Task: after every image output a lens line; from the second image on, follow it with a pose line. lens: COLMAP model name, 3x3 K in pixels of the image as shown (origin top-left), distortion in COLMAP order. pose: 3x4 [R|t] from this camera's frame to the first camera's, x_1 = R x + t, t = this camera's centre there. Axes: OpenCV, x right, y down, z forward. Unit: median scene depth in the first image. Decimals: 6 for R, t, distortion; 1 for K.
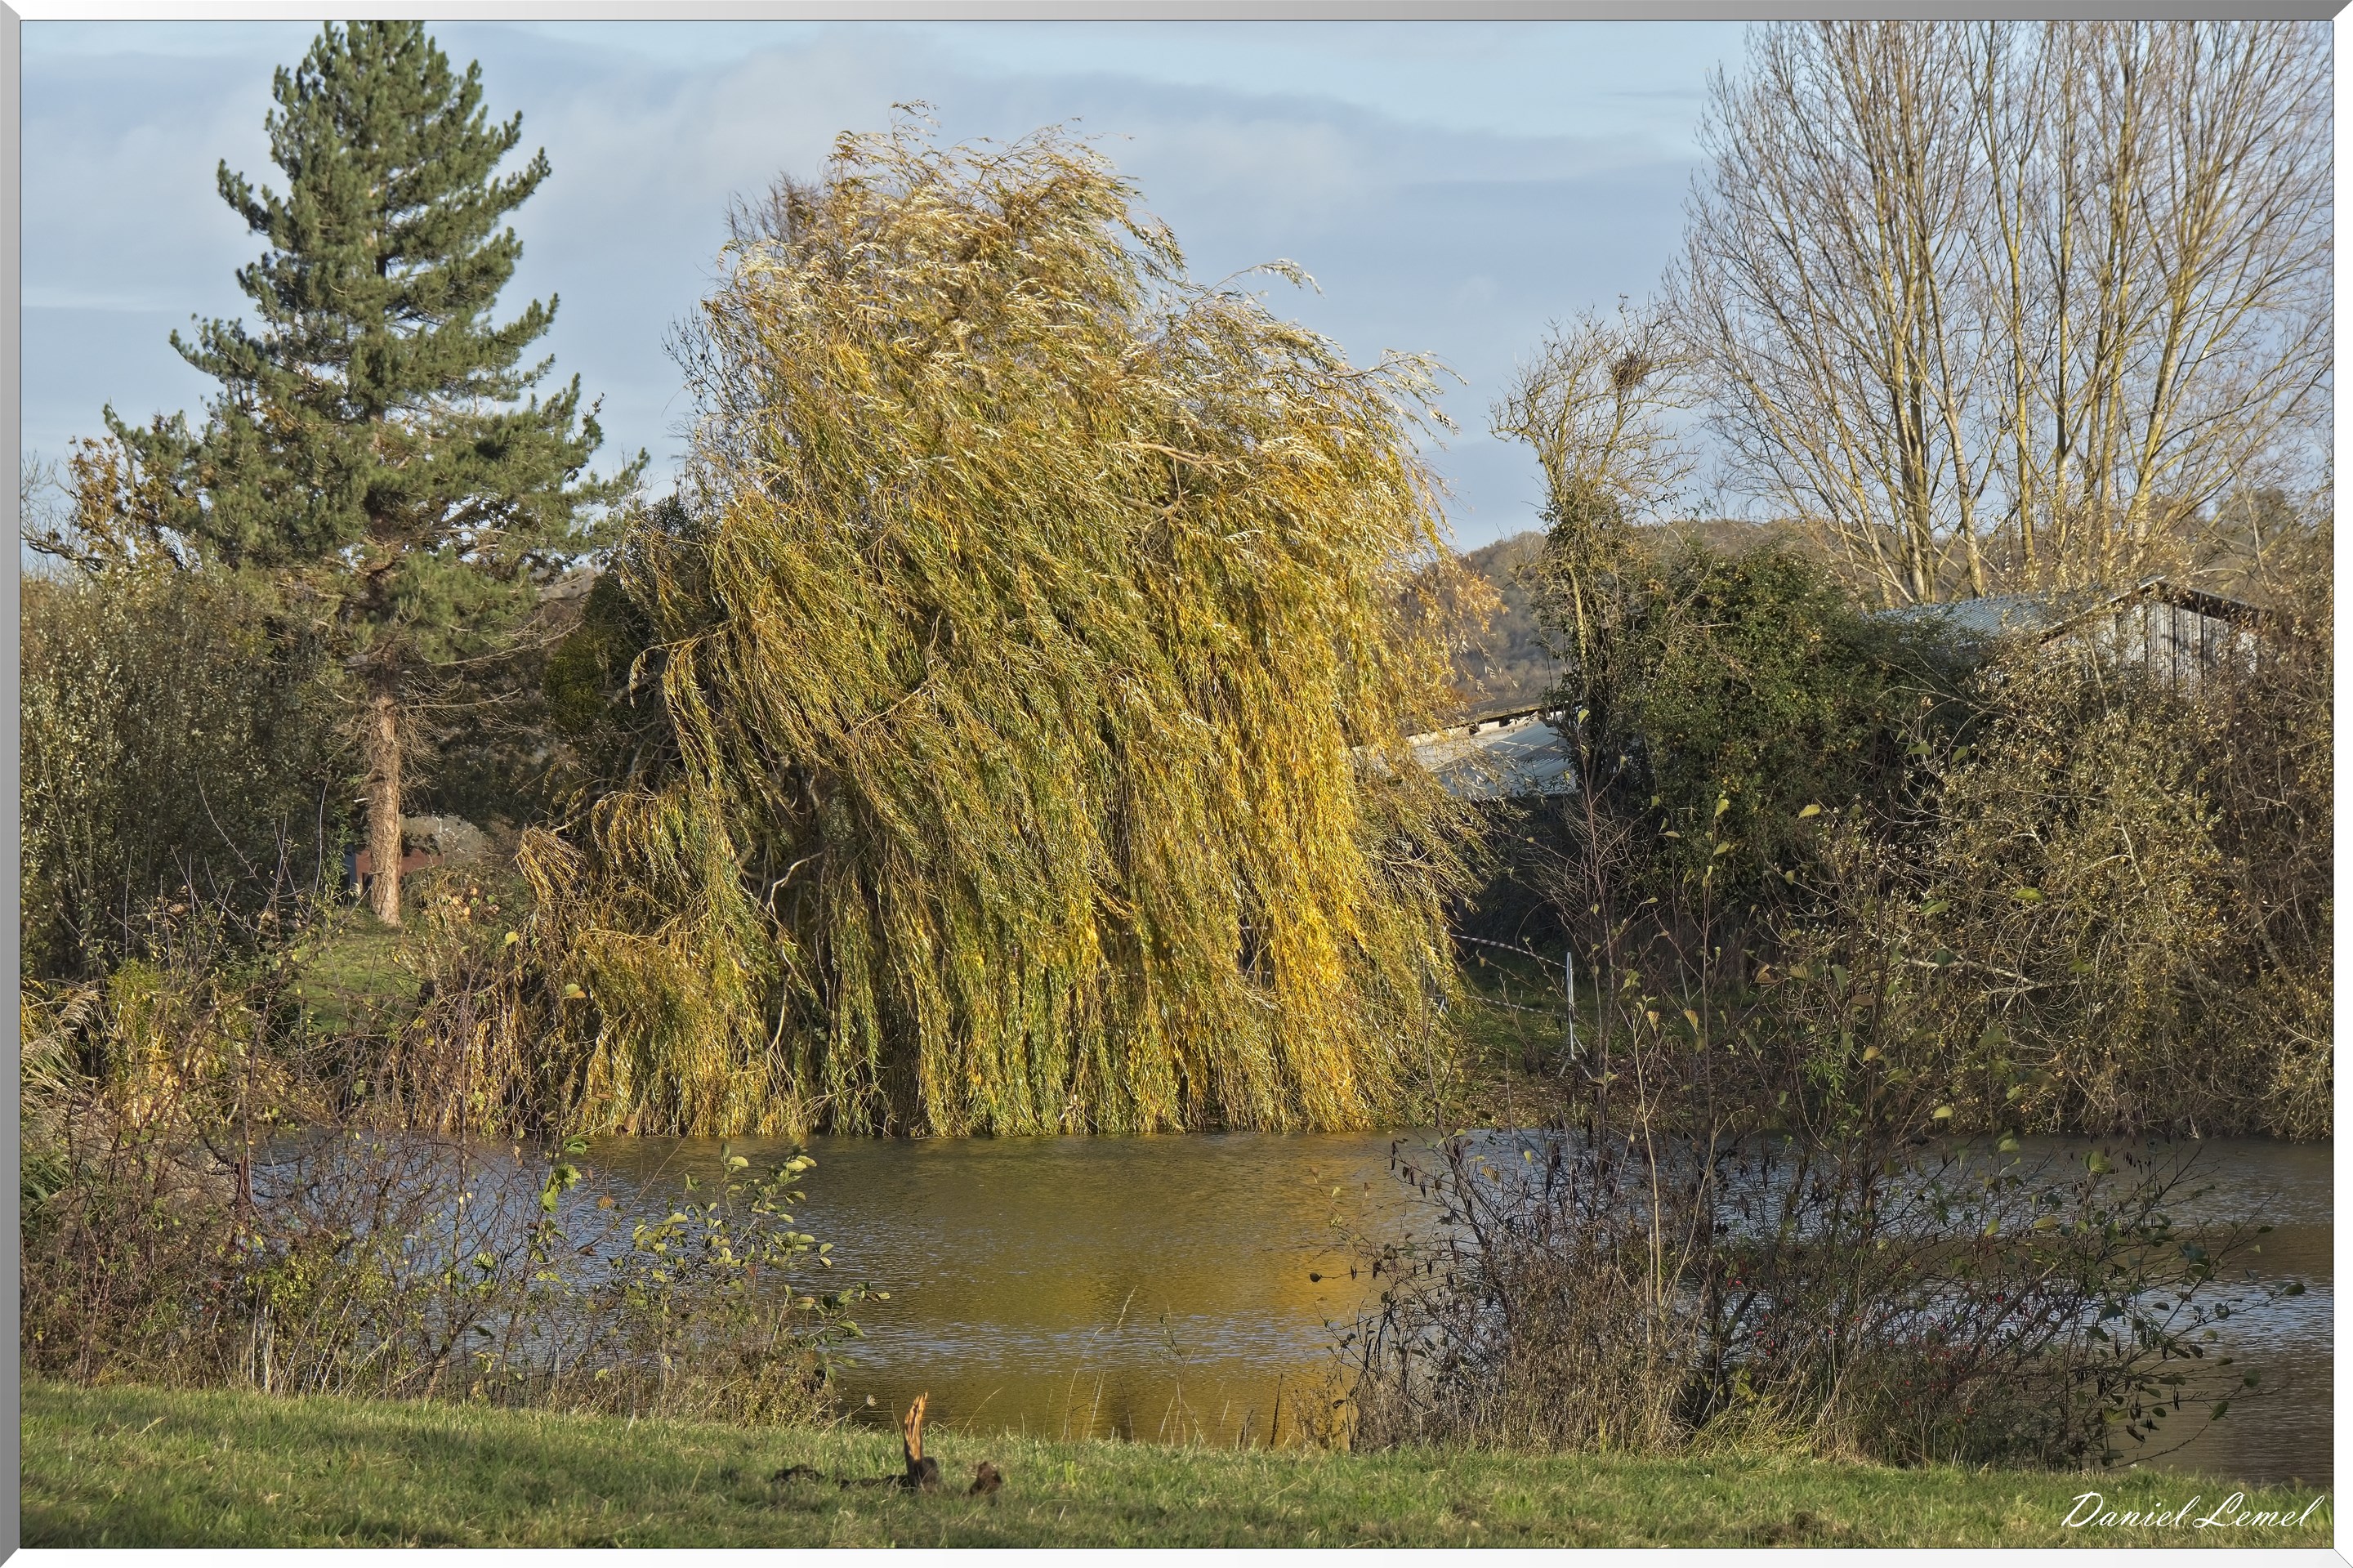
lens RADIAL K [[11345.8, 0, 1176.6], [0, 11345.8, 784.3], [0, 0, 1]] dist [-0.109752, 0.000000]
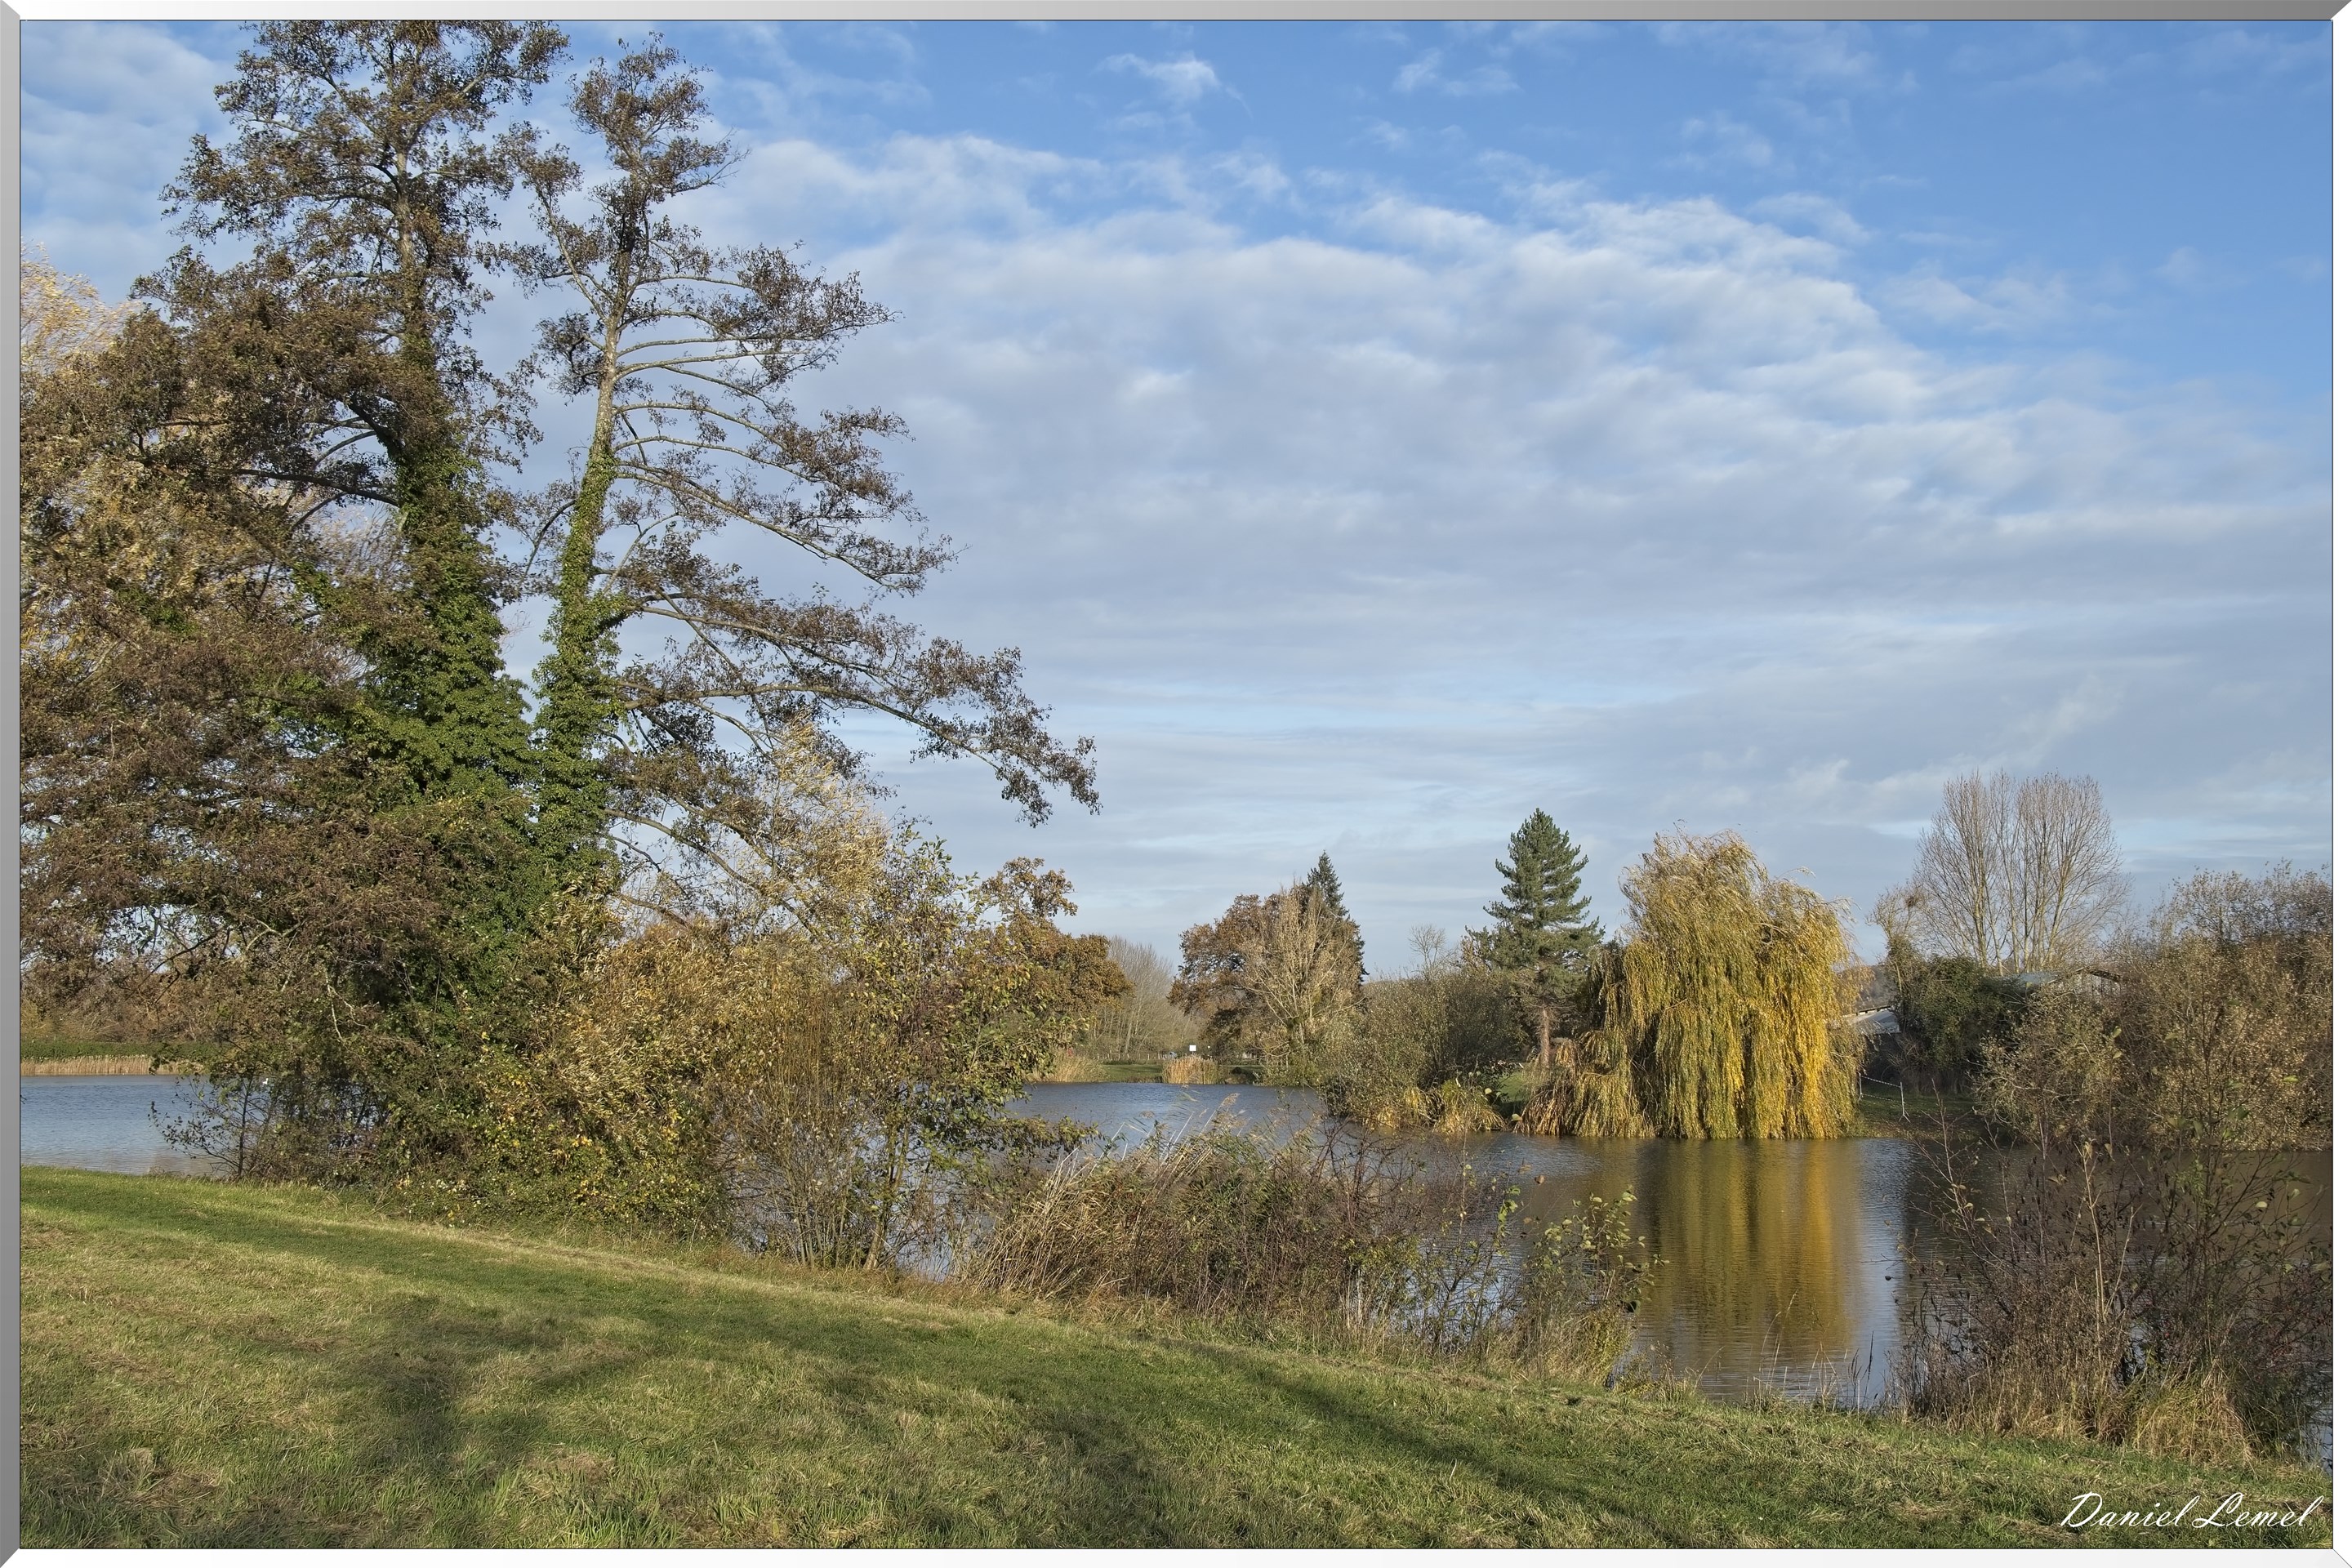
lens RADIAL K [[2632.2, 0, 1168.2], [0, 2632.2, 804.6], [0, 0, 1]] dist [0.109194, 0.000000]
pose [[0.975392, -0.020351, -0.219535, -0.000129], [0.001735, 0.996409, -0.084658, -0.000179], [0.220469, 0.082194, 0.971925, 0.142787]]
